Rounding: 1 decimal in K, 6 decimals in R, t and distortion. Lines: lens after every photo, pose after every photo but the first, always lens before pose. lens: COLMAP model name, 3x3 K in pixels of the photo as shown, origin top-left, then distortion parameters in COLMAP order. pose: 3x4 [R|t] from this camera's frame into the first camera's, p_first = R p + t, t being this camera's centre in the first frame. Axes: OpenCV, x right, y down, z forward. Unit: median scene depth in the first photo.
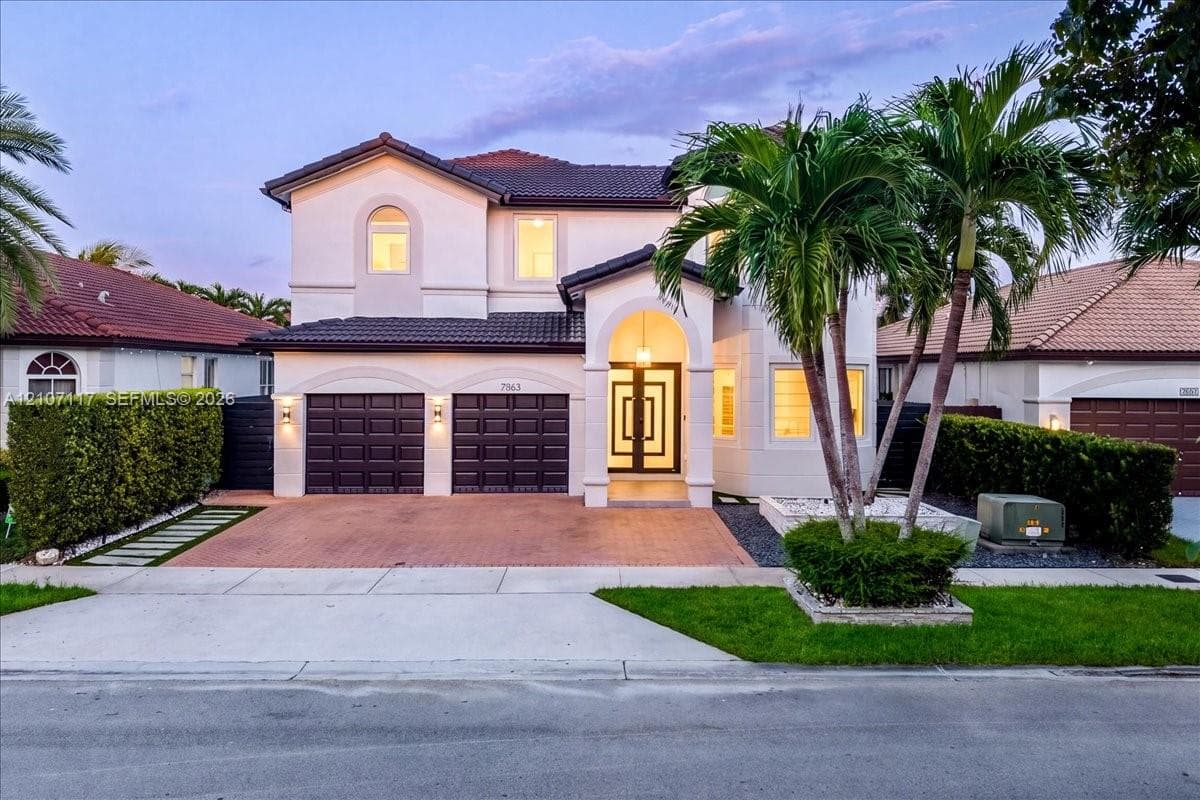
lens RADIAL K [[967.7, 0, 600.0], [0, 967.7, 400.0], [0, 0, 1]] dist [0.015826, -0.002135]
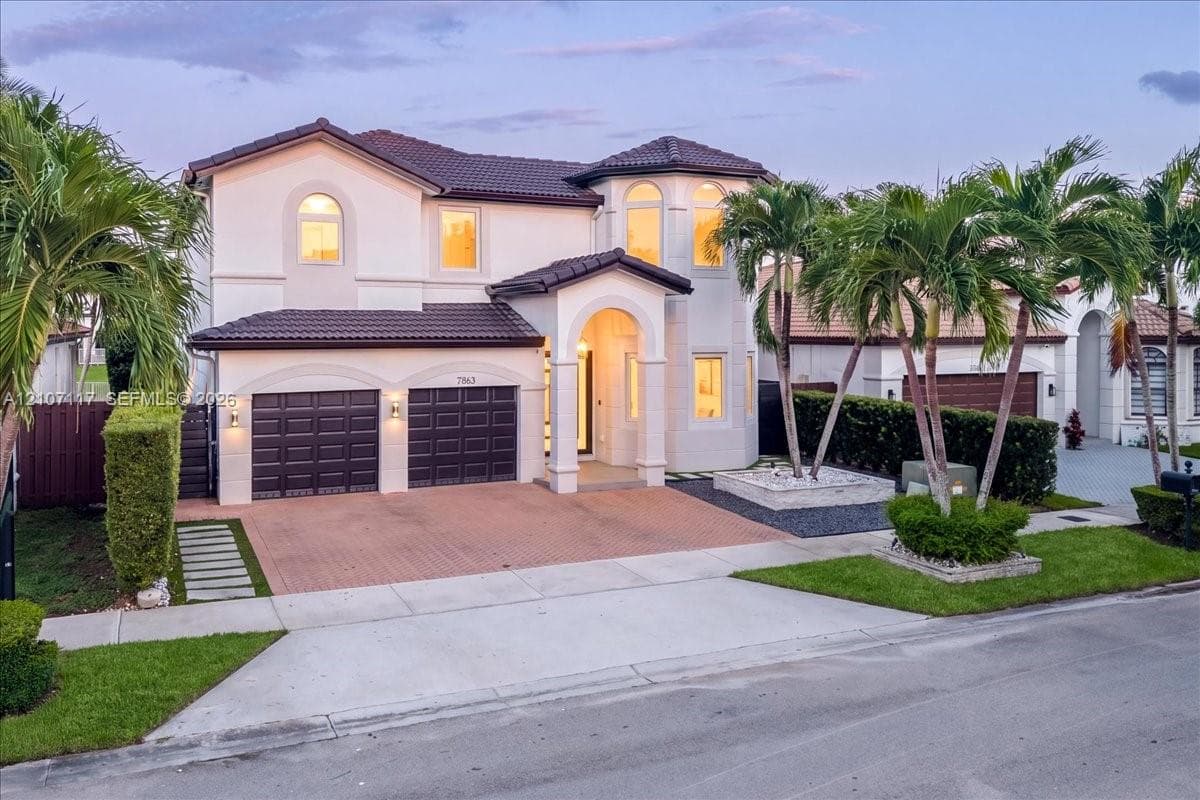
lens RADIAL K [[967.7, 0, 600.0], [0, 967.7, 400.0], [0, 0, 1]] dist [0.015826, -0.002135]
pose [[0.923741, -0.035835, 0.381339, -0.350603], [0.018460, 0.998622, 0.049126, -0.040430], [-0.382574, -0.038340, 0.923129, 0.005441]]
